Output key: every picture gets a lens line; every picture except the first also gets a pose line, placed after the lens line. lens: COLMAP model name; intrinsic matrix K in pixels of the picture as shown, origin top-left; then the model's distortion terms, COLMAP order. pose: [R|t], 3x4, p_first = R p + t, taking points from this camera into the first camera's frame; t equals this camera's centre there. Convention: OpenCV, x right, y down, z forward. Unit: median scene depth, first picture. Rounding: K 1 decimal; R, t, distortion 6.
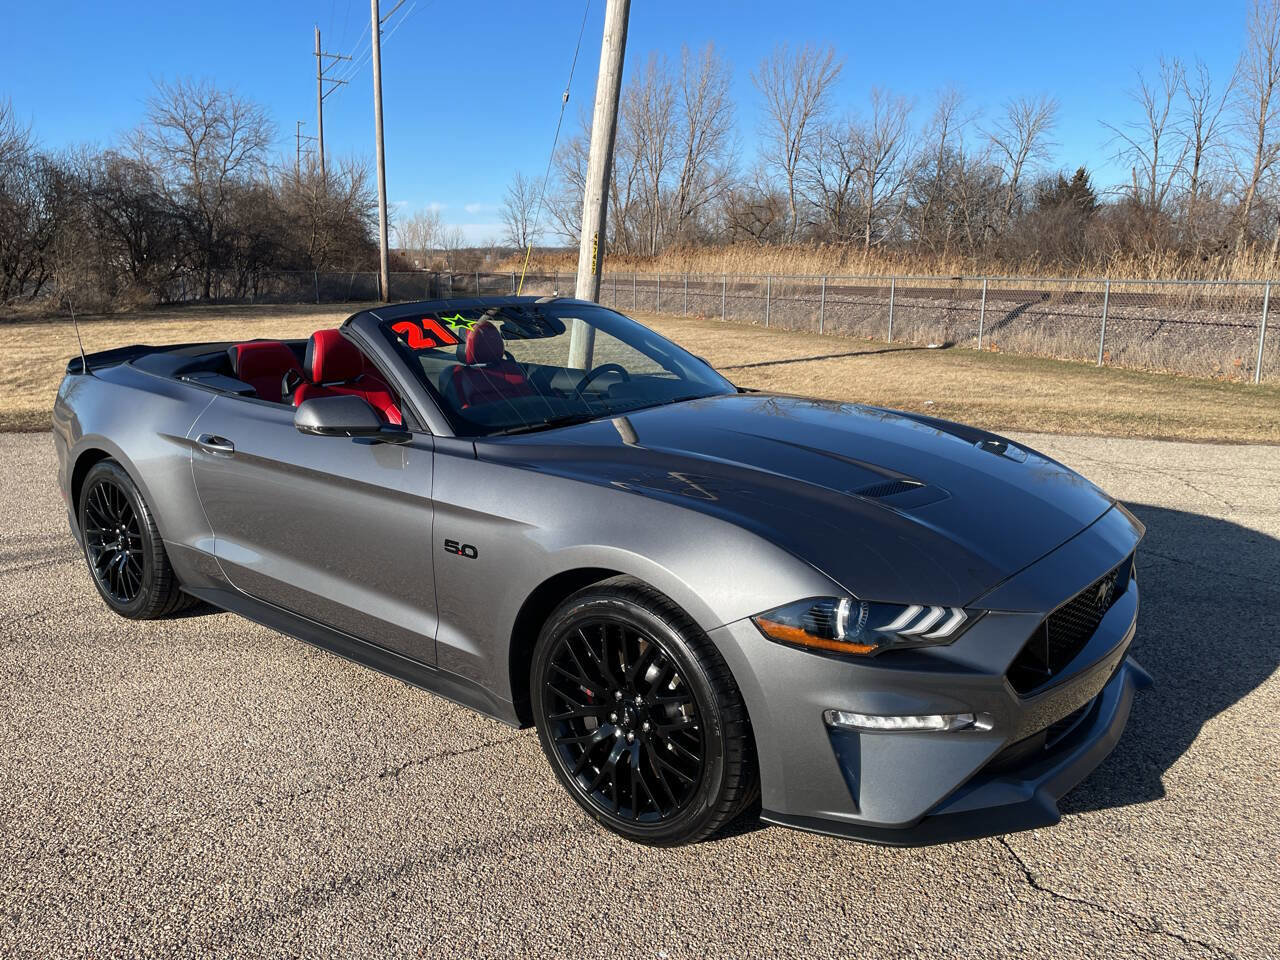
lens RADIAL K [[951.2, 0, 648.1], [0, 951.2, 478.7], [0, 0, 1]] dist [0.081071, -0.101591]
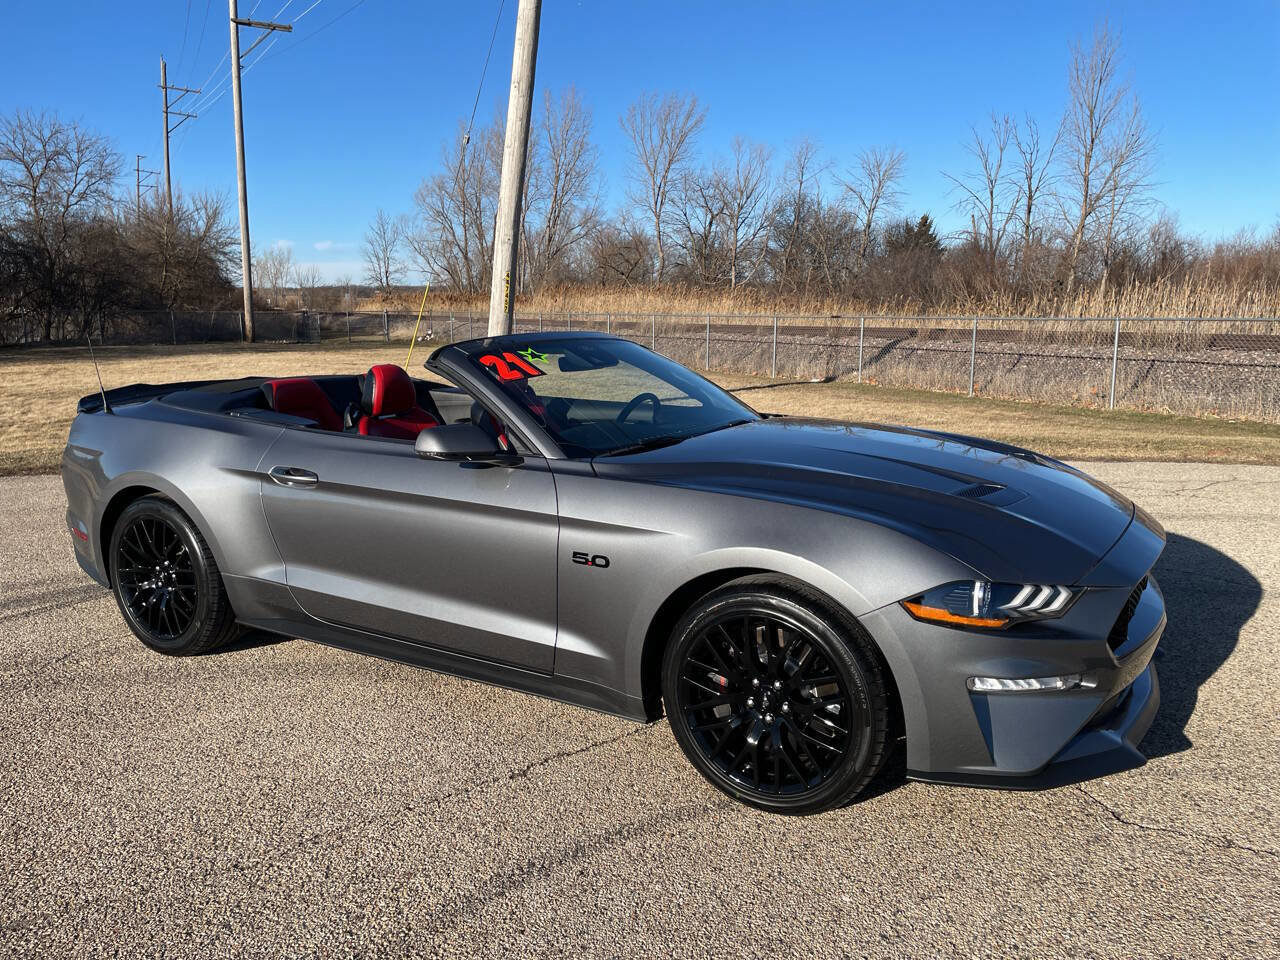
lens RADIAL K [[951.2, 0, 649.8], [0, 951.2, 481.9], [0, 0, 1]] dist [0.081071, -0.101591]
pose [[0.989806, -0.027572, 0.139726, -0.170243], [0.032578, 0.998902, -0.033666, 0.014363], [-0.138644, 0.037875, 0.989618, -0.055342]]
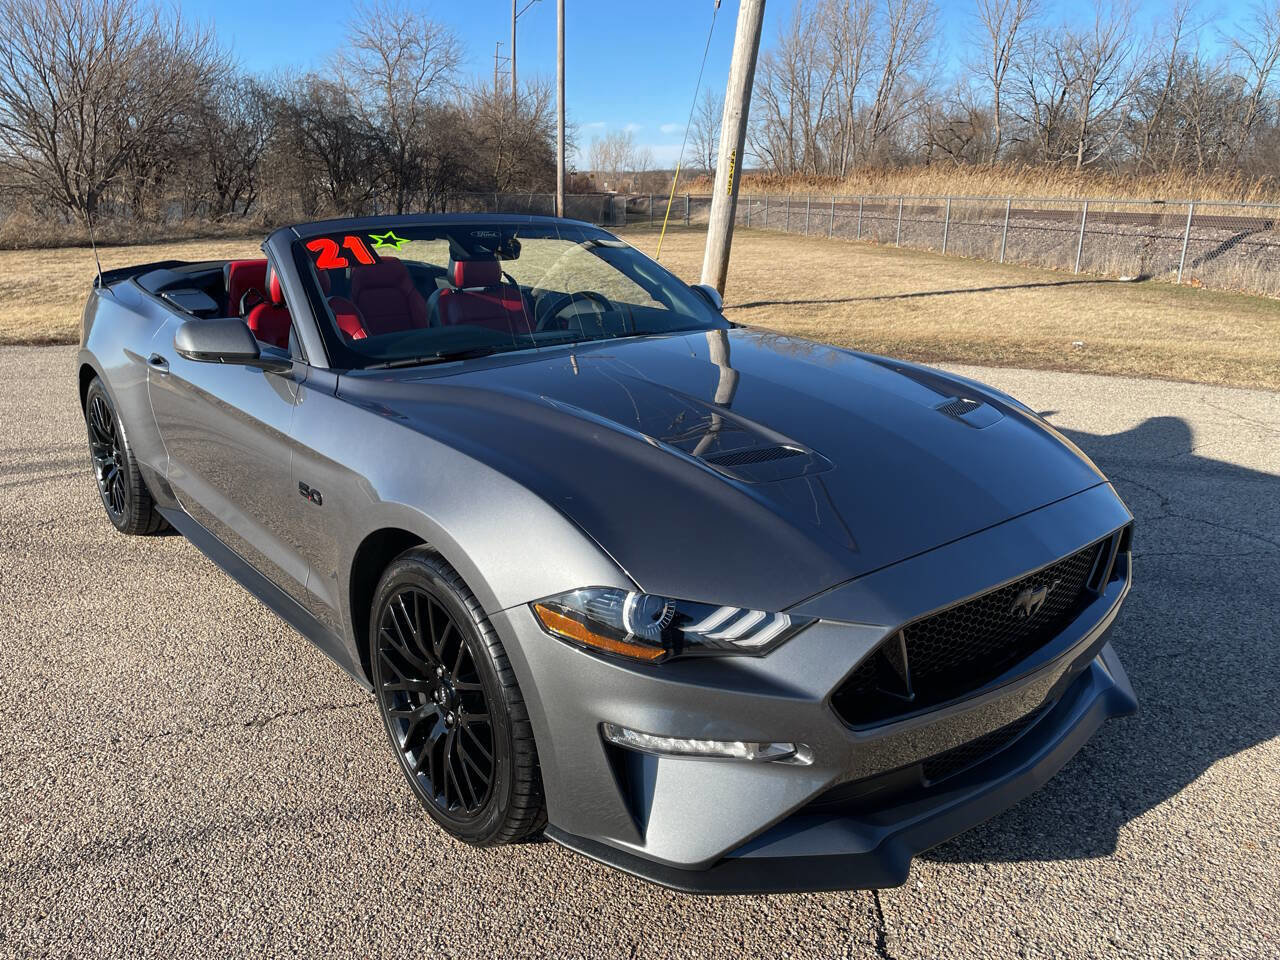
lens RADIAL K [[951.2, 0, 649.3], [0, 951.2, 481.7], [0, 0, 1]] dist [0.081071, -0.101591]
pose [[0.981854, 0.059952, -0.179910, 0.172709], [-0.045724, 0.995565, 0.082219, -0.016573], [0.184041, -0.072501, 0.980241, 0.101541]]
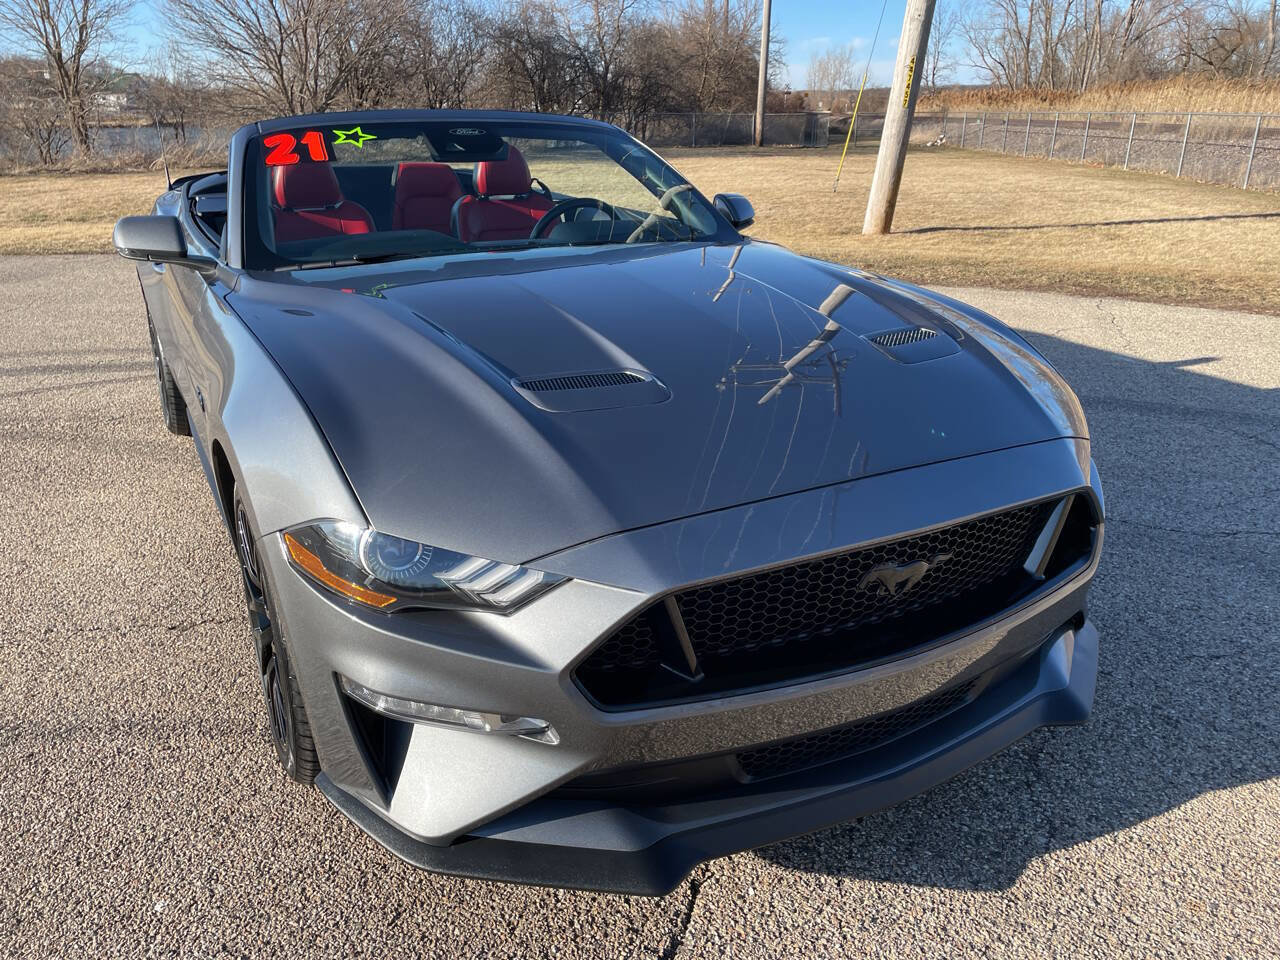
lens RADIAL K [[951.2, 0, 649.6], [0, 951.2, 486.0], [0, 0, 1]] dist [0.081071, -0.101591]
pose [[0.920974, 0.141456, -0.363038, 0.311369], [-0.083521, 0.981783, 0.170667, -0.020047], [0.380566, -0.126859, 0.916011, 0.208155]]
